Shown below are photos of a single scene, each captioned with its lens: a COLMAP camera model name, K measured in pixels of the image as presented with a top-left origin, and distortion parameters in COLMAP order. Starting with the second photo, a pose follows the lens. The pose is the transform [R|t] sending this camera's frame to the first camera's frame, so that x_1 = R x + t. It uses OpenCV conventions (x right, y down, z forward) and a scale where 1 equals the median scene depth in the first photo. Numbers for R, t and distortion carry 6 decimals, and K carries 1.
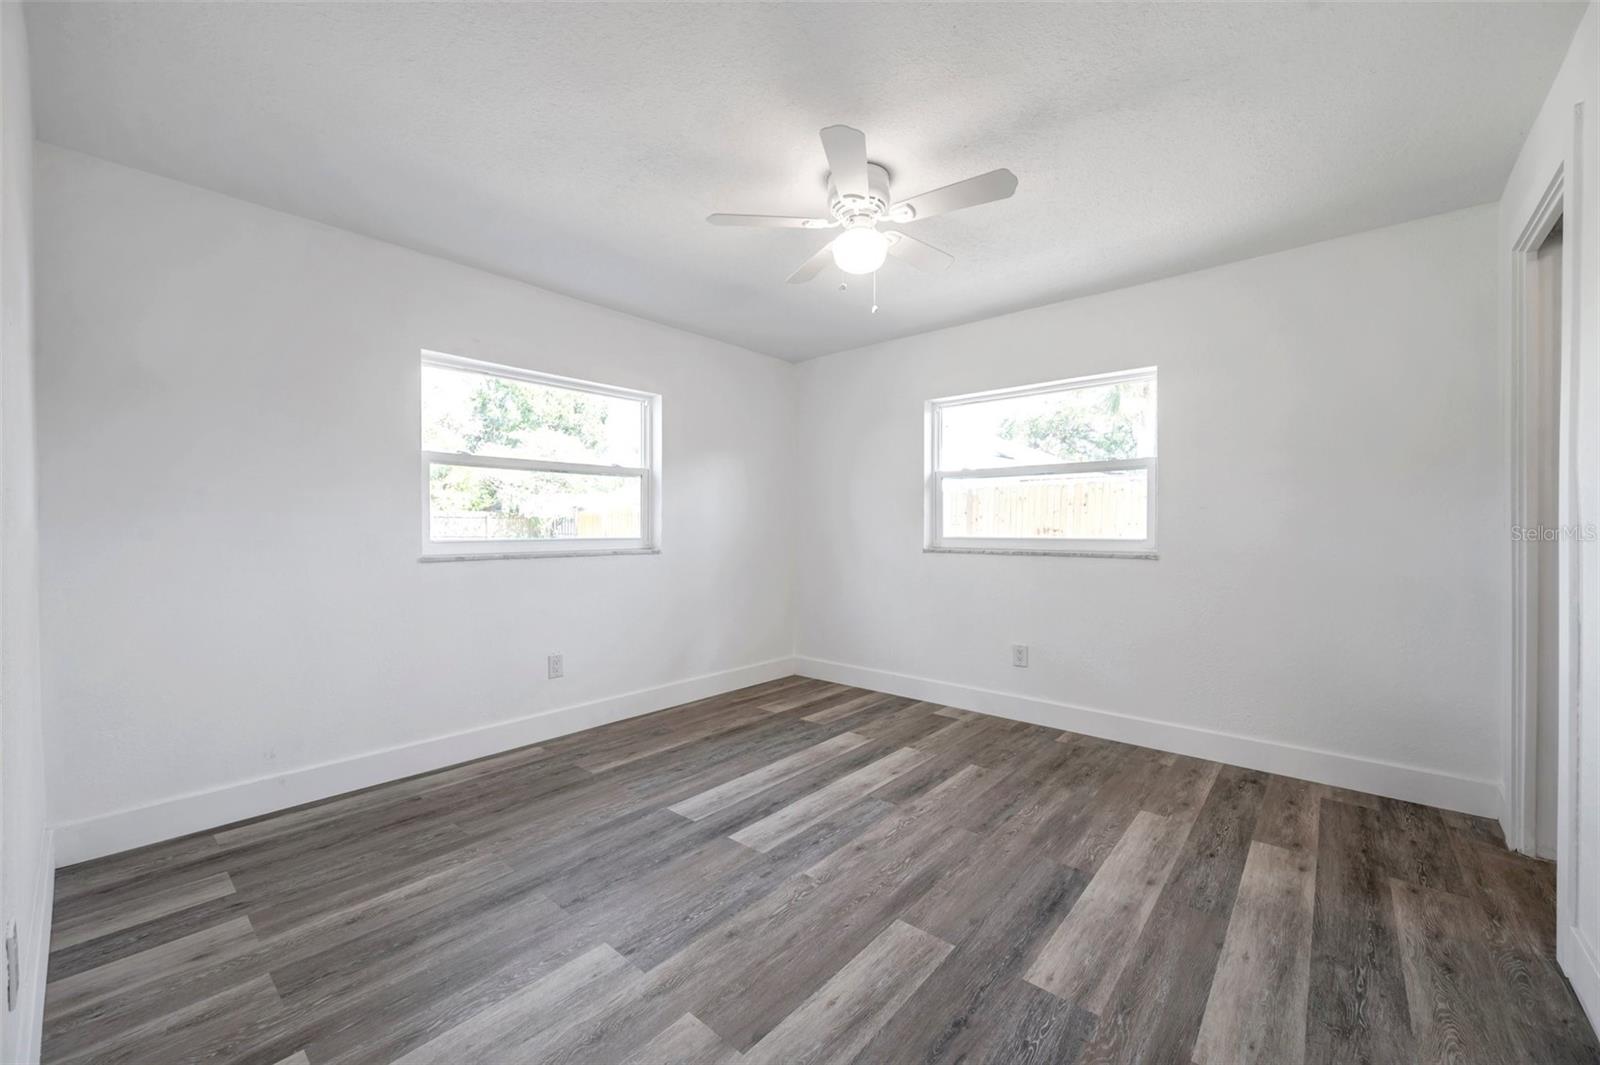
lens RADIAL K [[632.2, 0, 794.2], [0, 632.2, 536.1], [0, 0, 1]] dist [-0.001053, -0.000331]
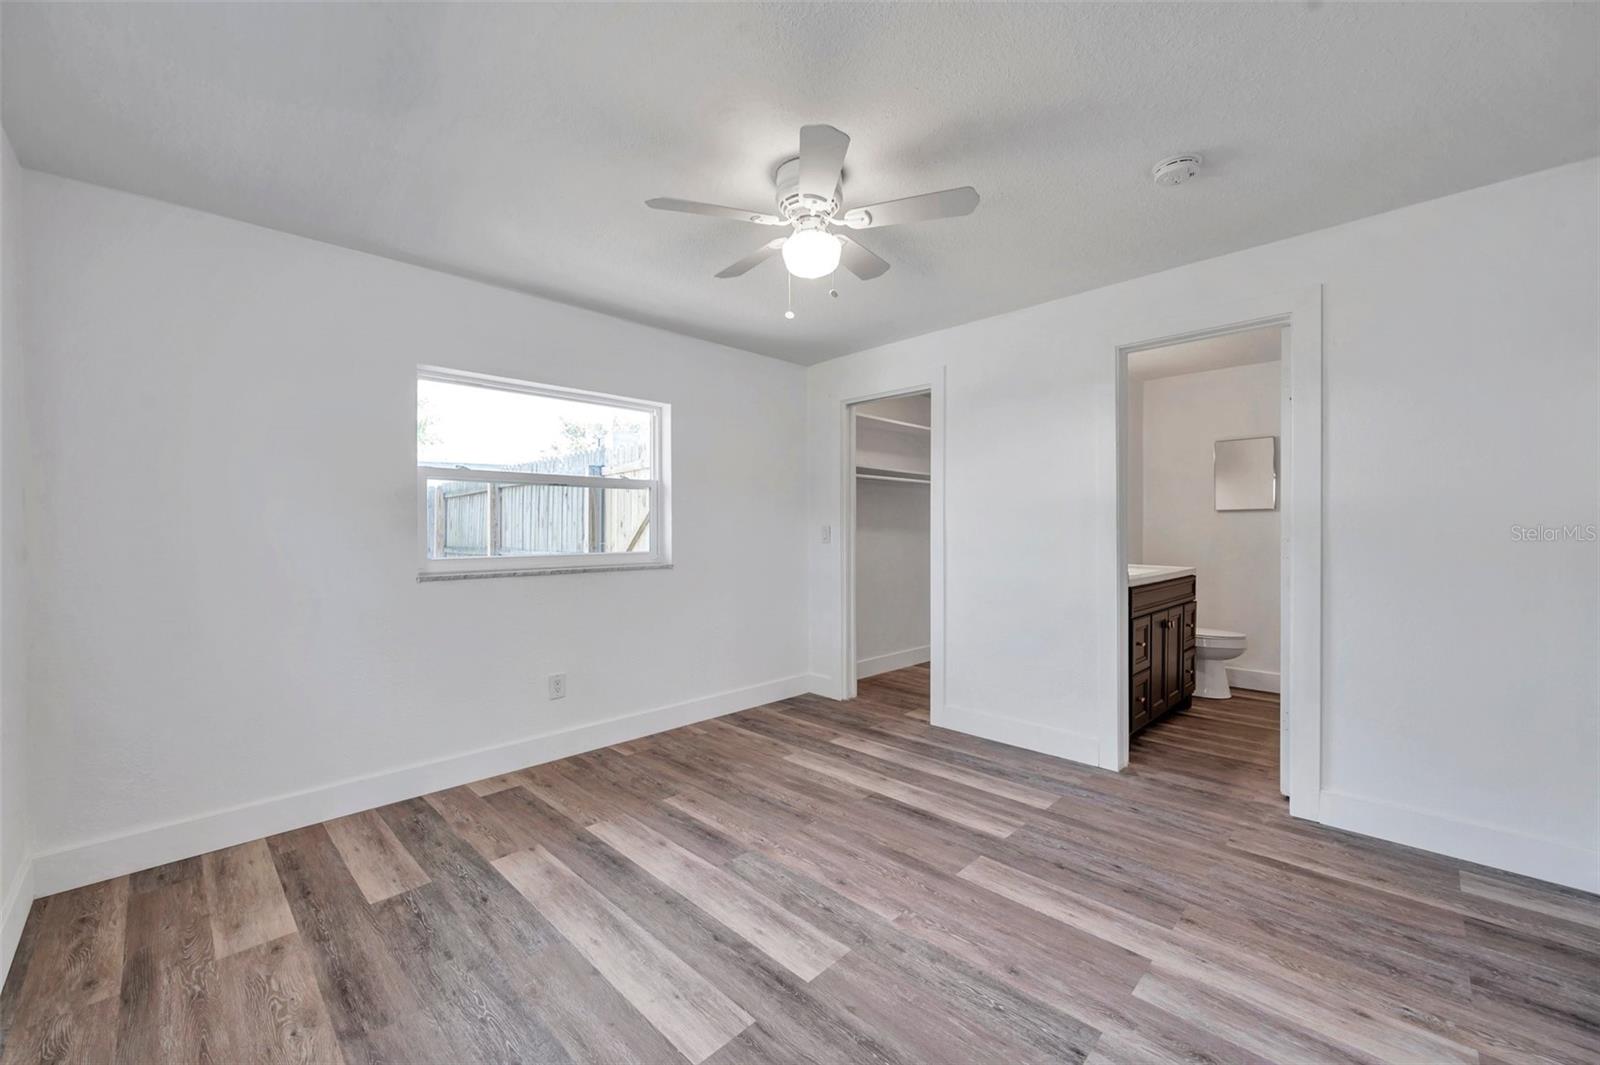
lens RADIAL K [[632.2, 0, 805.7], [0, 632.2, 527.7], [0, 0, 1]] dist [-0.001053, -0.000331]
pose [[0.053212, 0.000765, 0.998583, -0.759337], [0.017179, 0.999851, -0.001681, -0.040678], [-0.998435, 0.017244, 0.053191, 0.874091]]
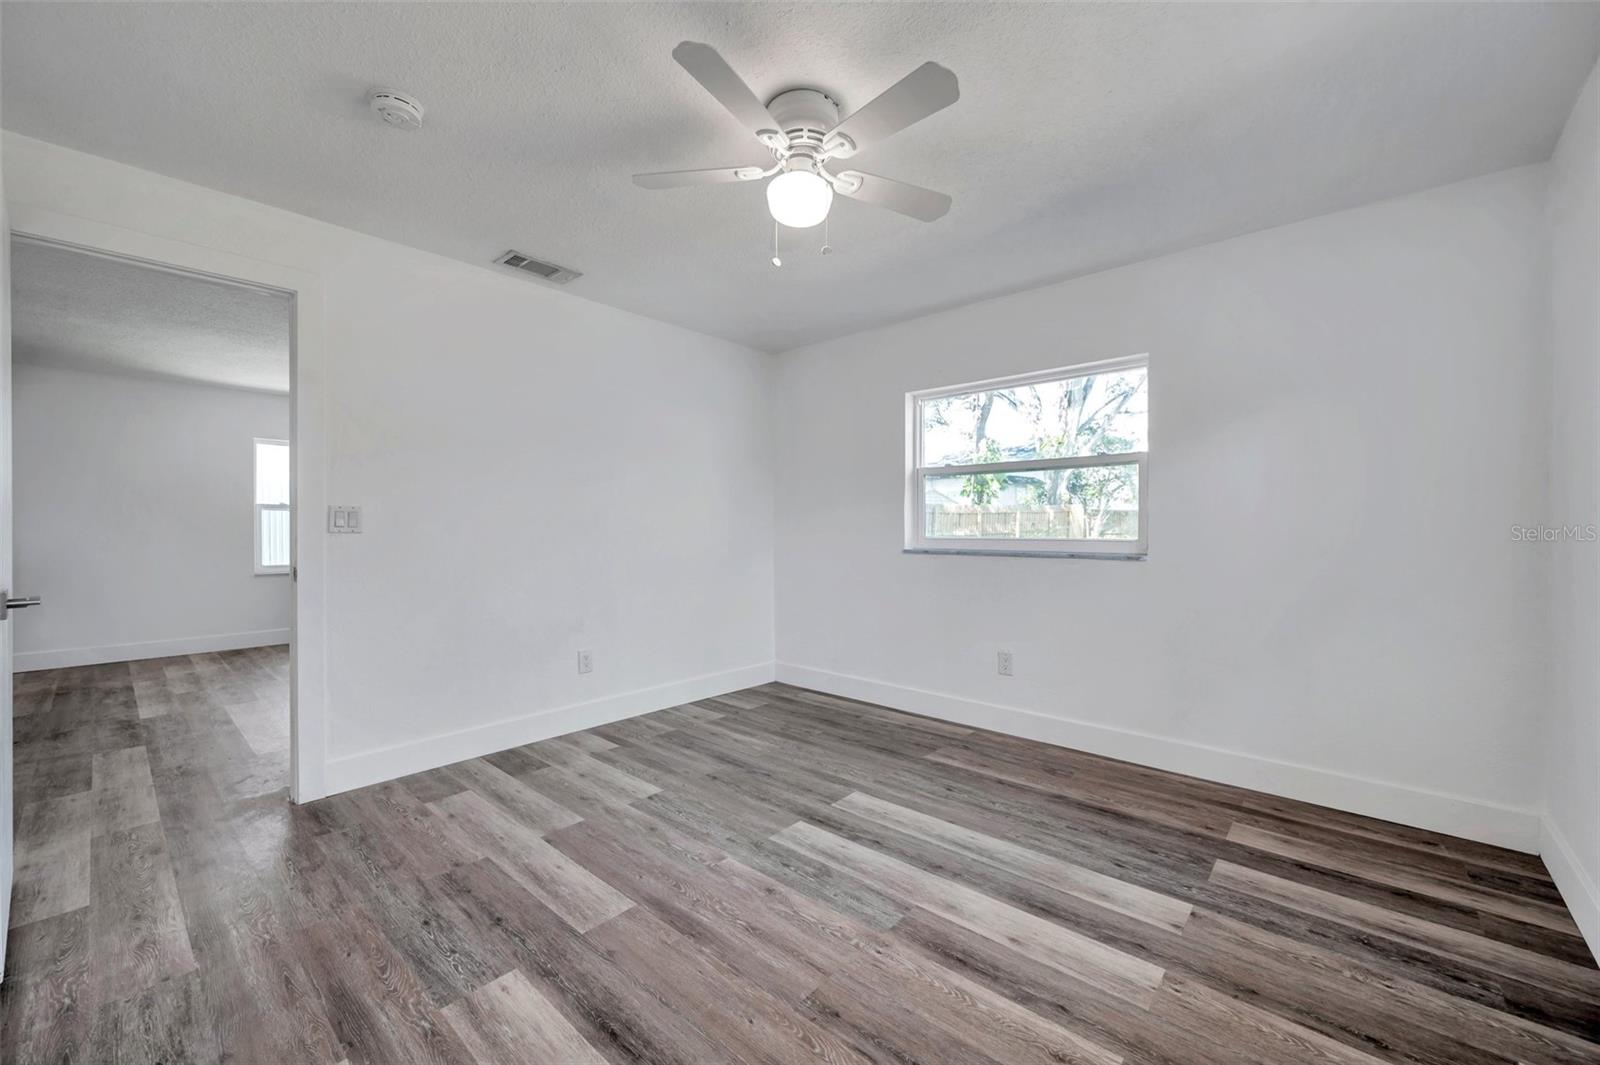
lens RADIAL K [[632.2, 0, 799.9], [0, 632.2, 526.5], [0, 0, 1]] dist [-0.001053, -0.000331]
pose [[-0.011071, 0.001503, -0.999938, 0.867517], [-0.012441, 0.999921, 0.001640, -0.014981], [0.999861, 0.012459, -0.011052, 0.919211]]
